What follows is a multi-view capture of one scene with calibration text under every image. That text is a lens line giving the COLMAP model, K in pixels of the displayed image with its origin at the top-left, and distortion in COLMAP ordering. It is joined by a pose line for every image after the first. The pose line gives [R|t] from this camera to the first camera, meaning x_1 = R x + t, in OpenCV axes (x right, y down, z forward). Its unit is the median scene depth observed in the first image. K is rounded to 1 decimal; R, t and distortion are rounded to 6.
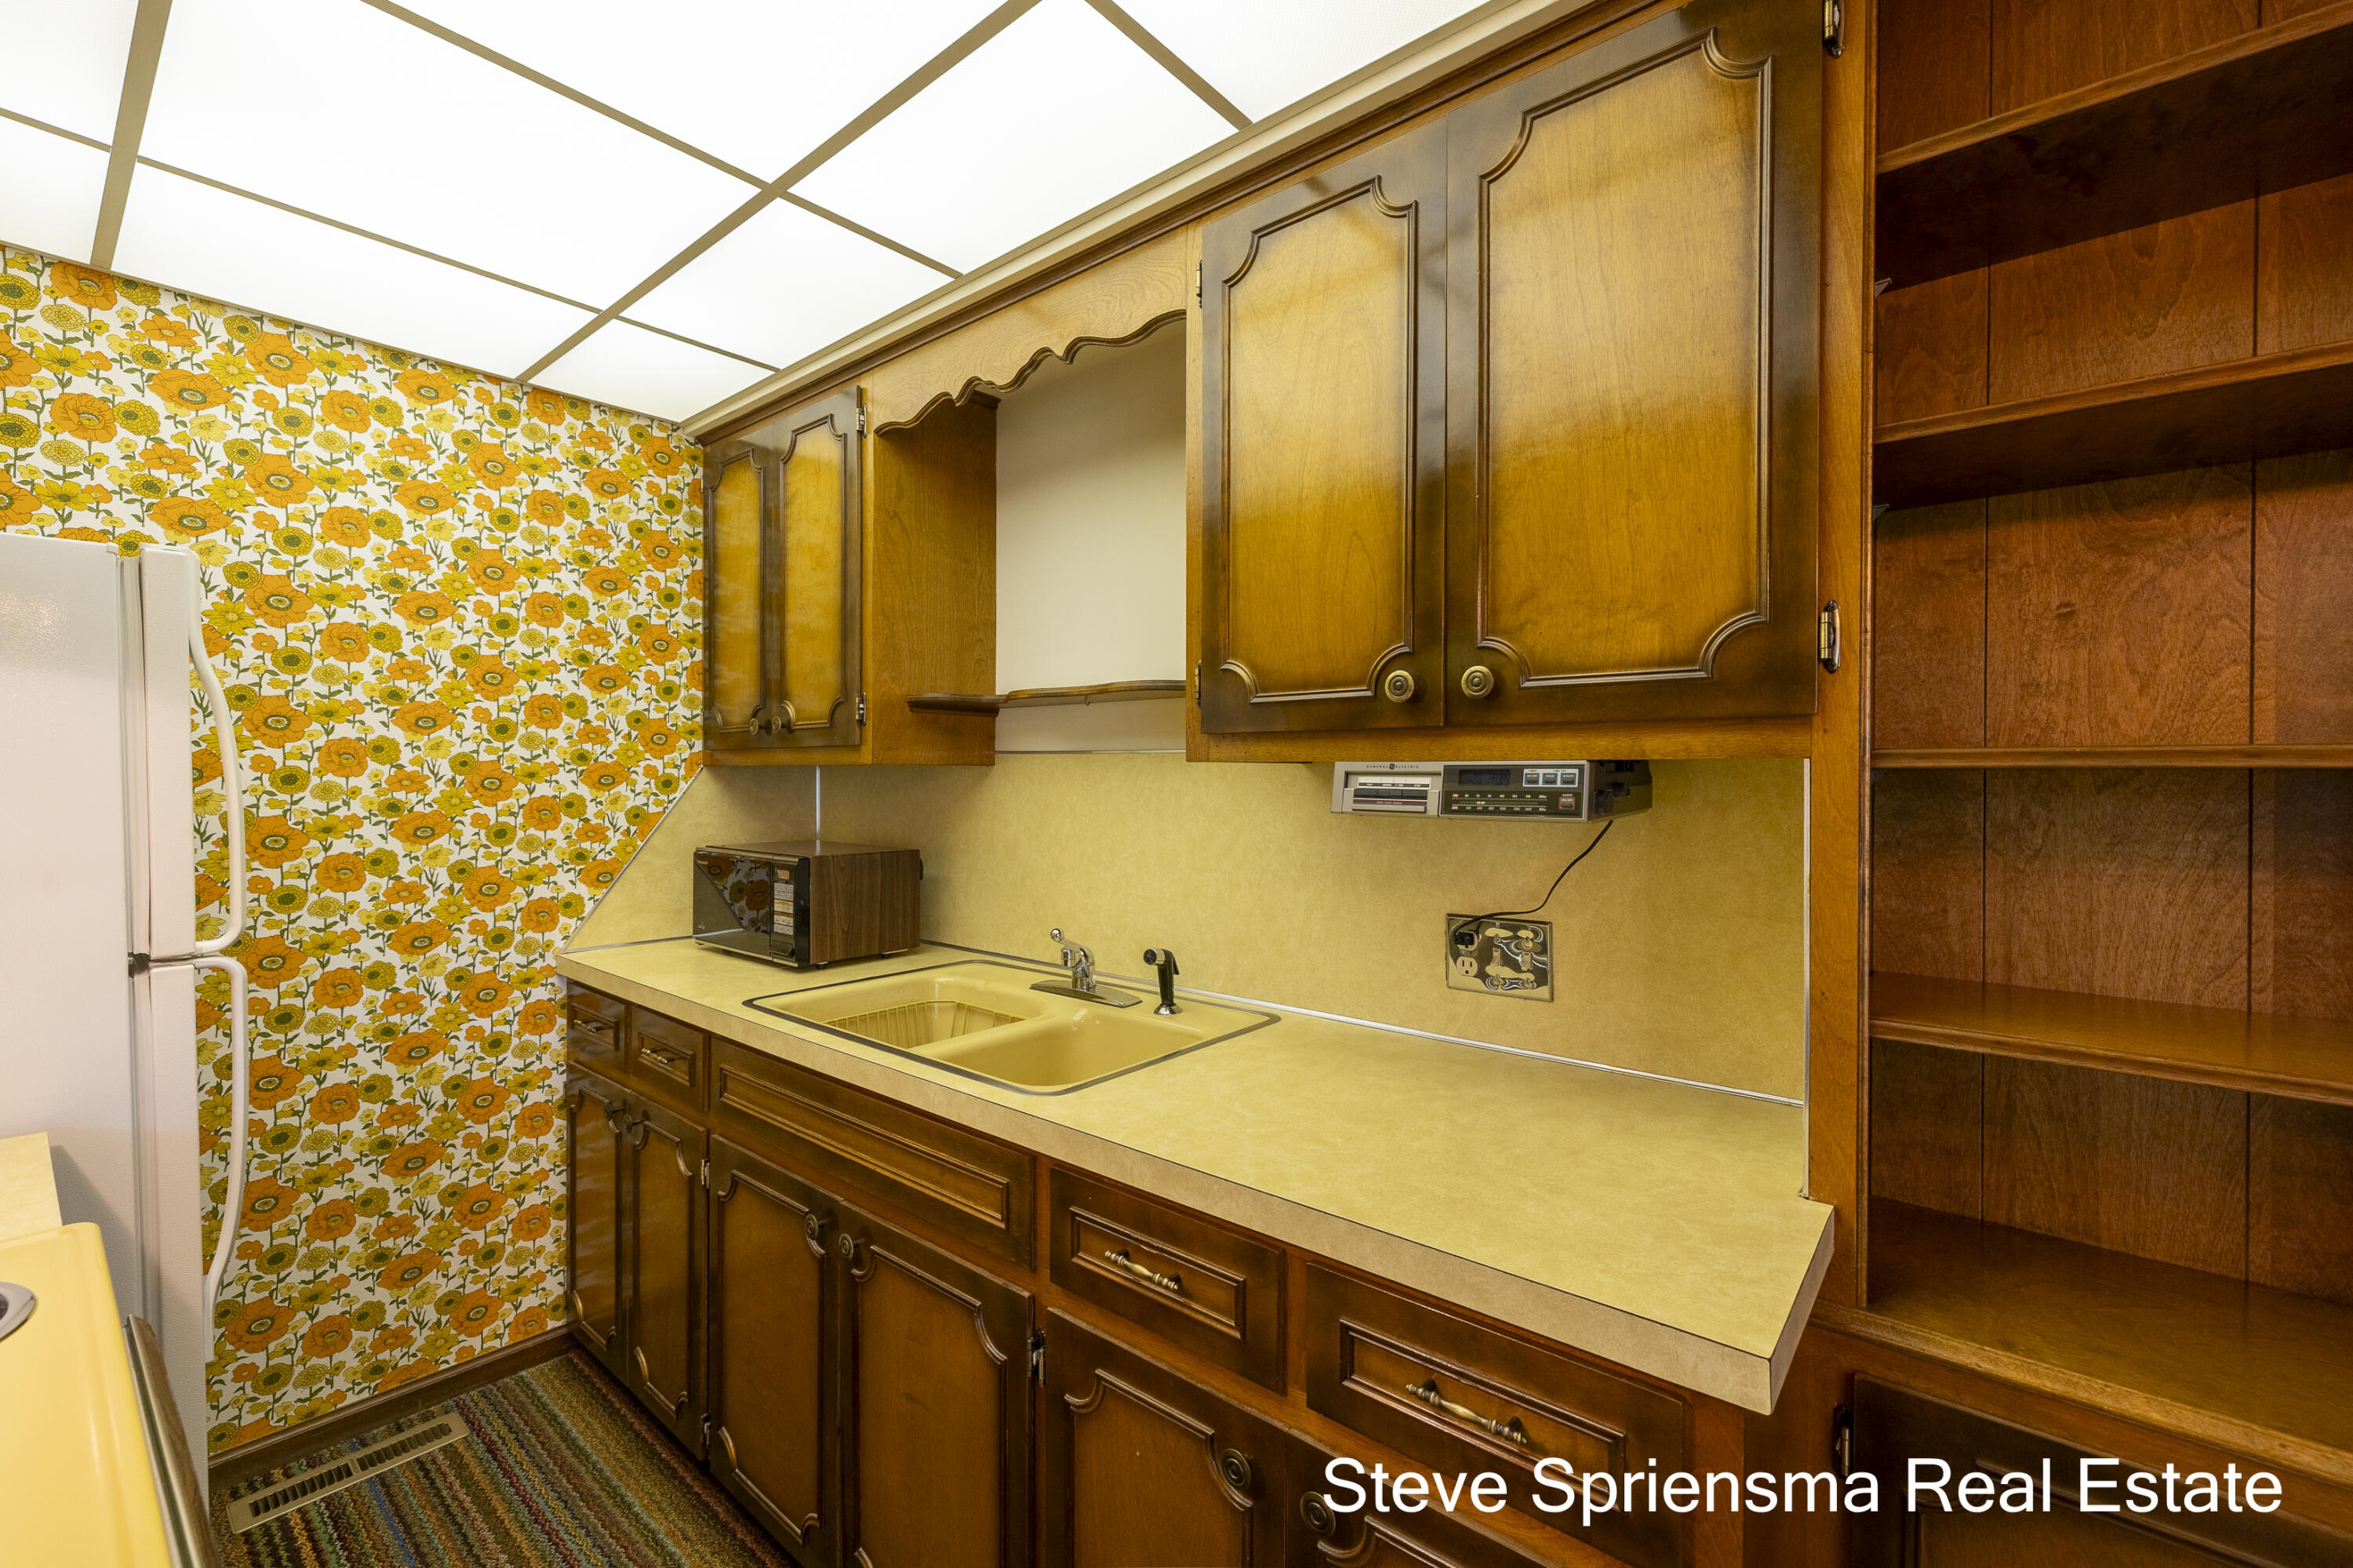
lens RADIAL K [[991.7, 0, 1179.6], [0, 991.7, 782.0], [0, 0, 1]] dist [0.002622, -0.000139]
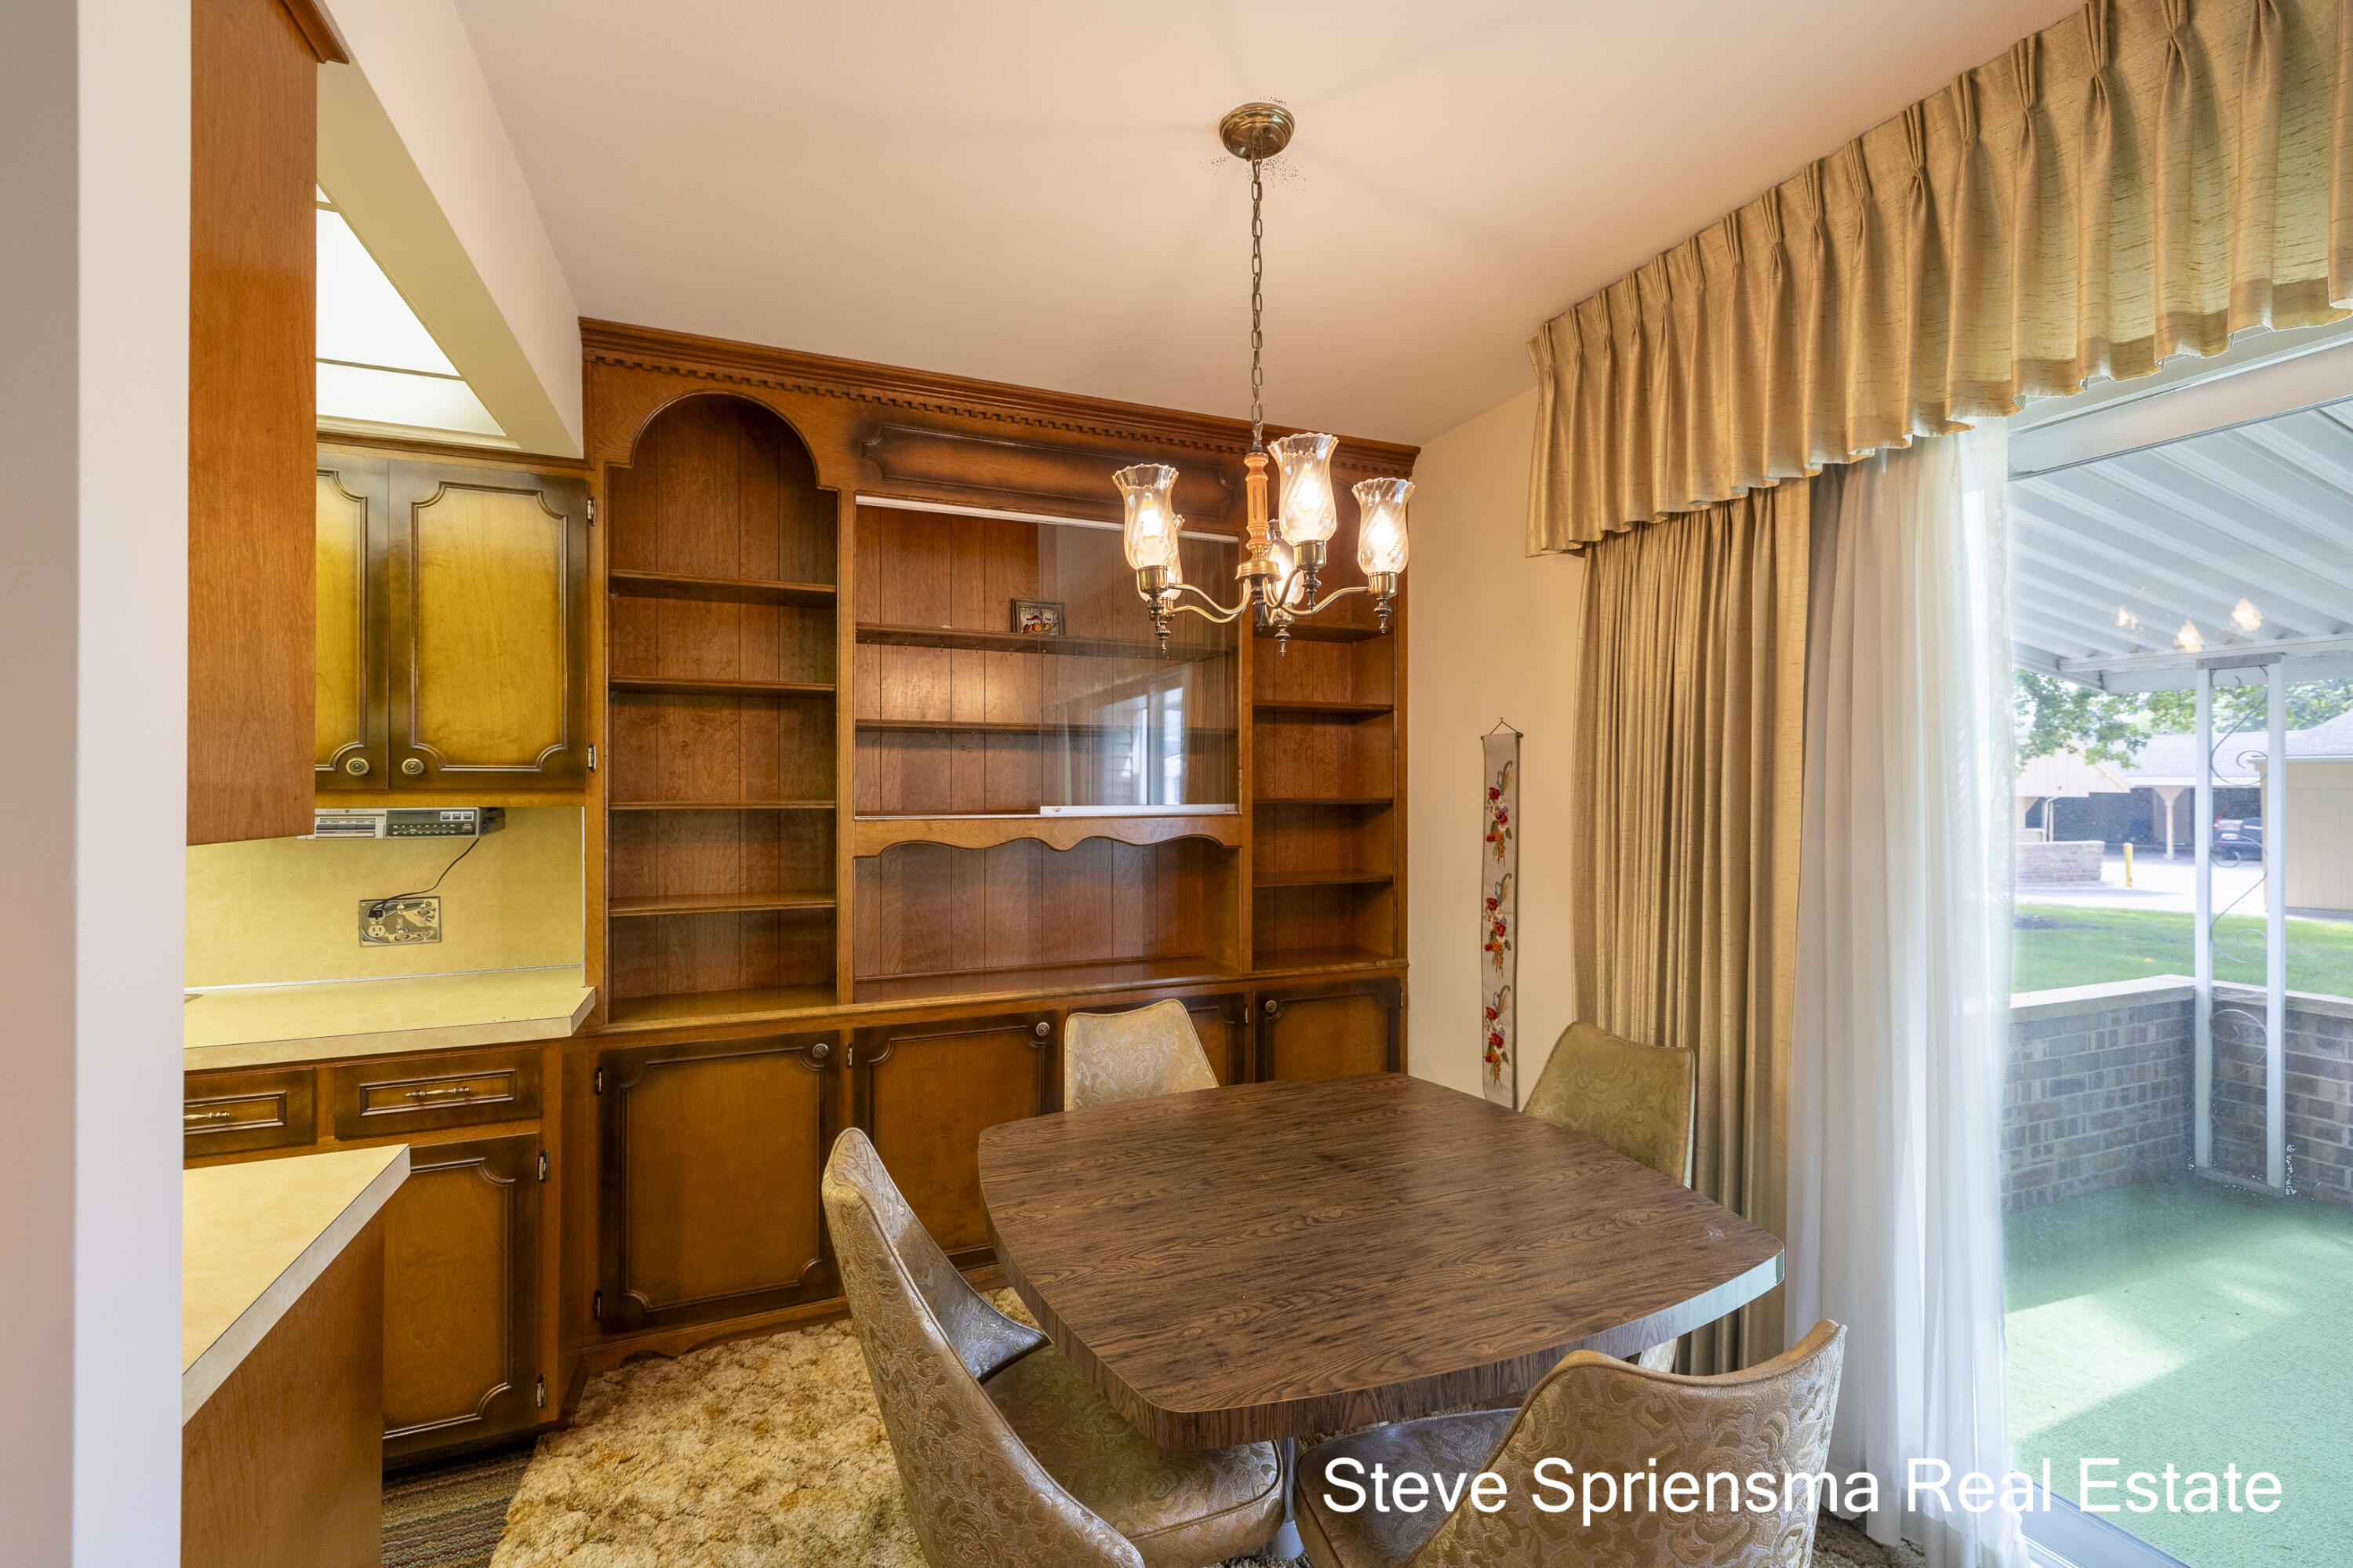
lens RADIAL K [[991.7, 0, 1179.6], [0, 991.7, 782.0], [0, 0, 1]] dist [0.002622, -0.000139]
pose [[0.455940, -0.000612, 0.890010, -0.430492], [0.008568, 0.999956, -0.003701, -0.030777], [-0.889969, 0.009313, 0.455925, -0.700801]]
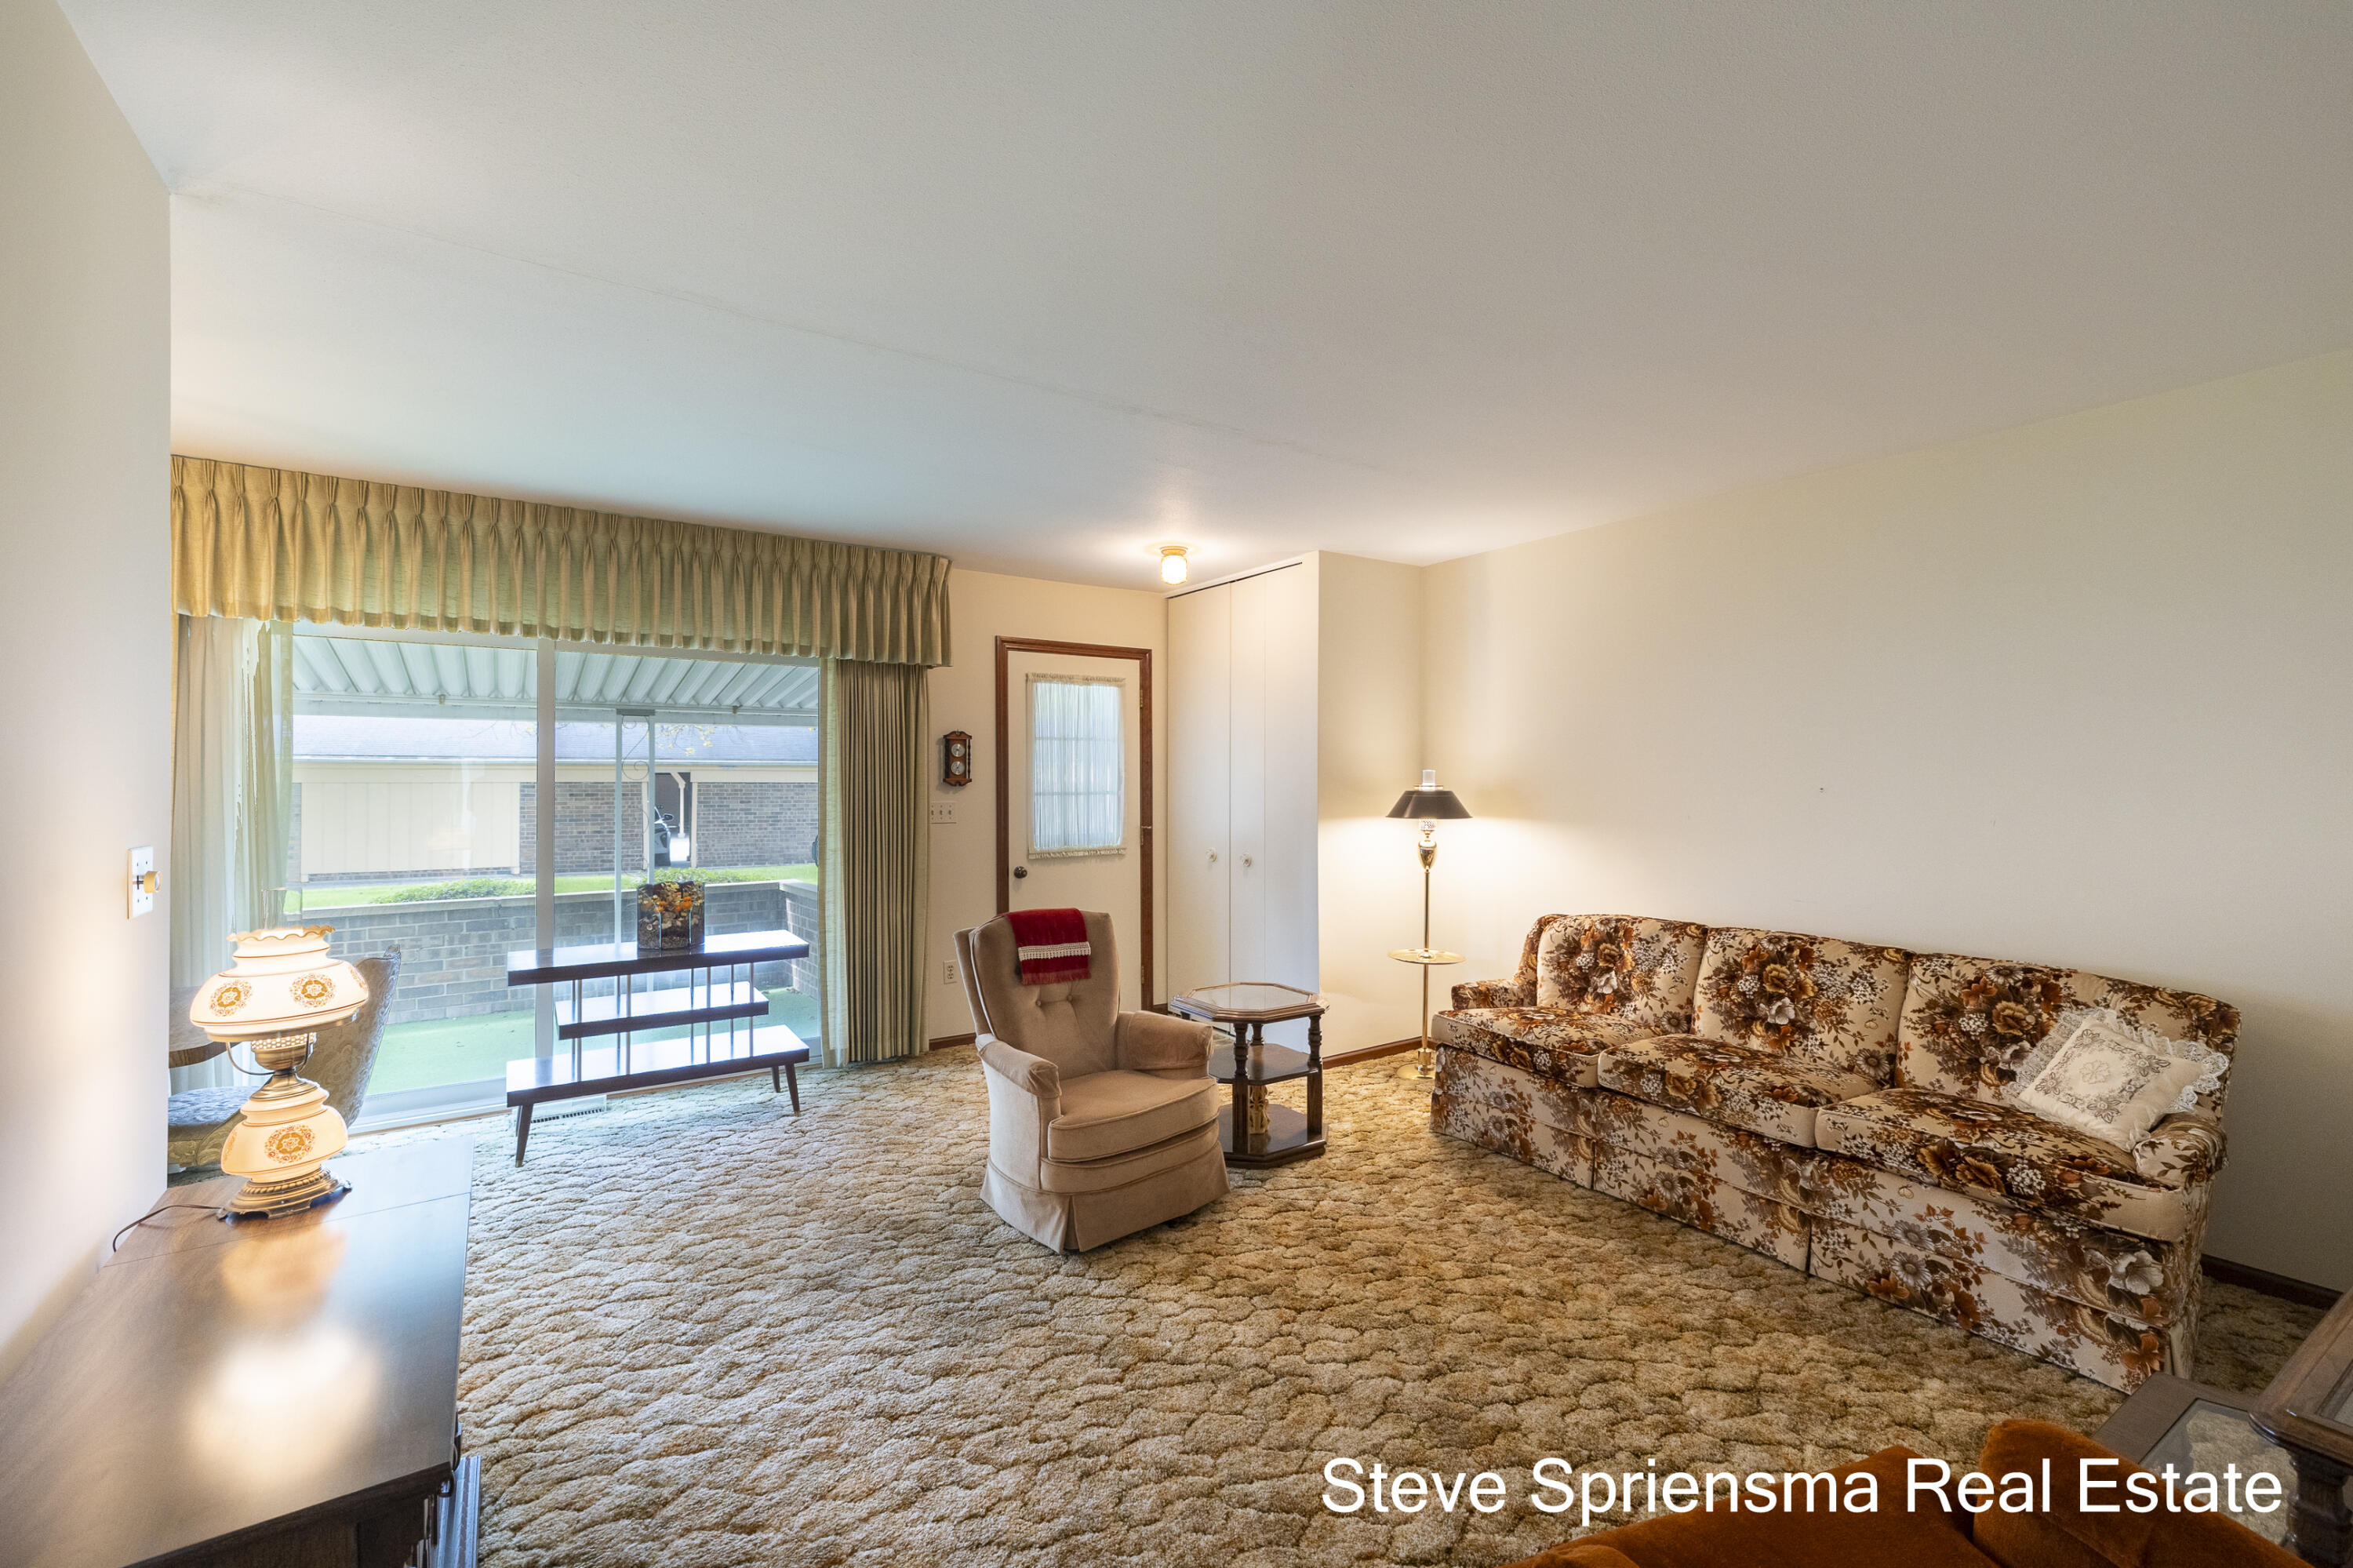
lens RADIAL K [[1005.7, 0, 1189.4], [0, 1005.7, 776.9], [0, 0, 1]] dist [0.001651, 0.000049]
pose [[-0.962381, -0.002372, 0.271694, -1.491659], [-0.000938, 0.999985, 0.005409, -0.043725], [-0.271703, 0.004951, -0.962369, 0.419354]]
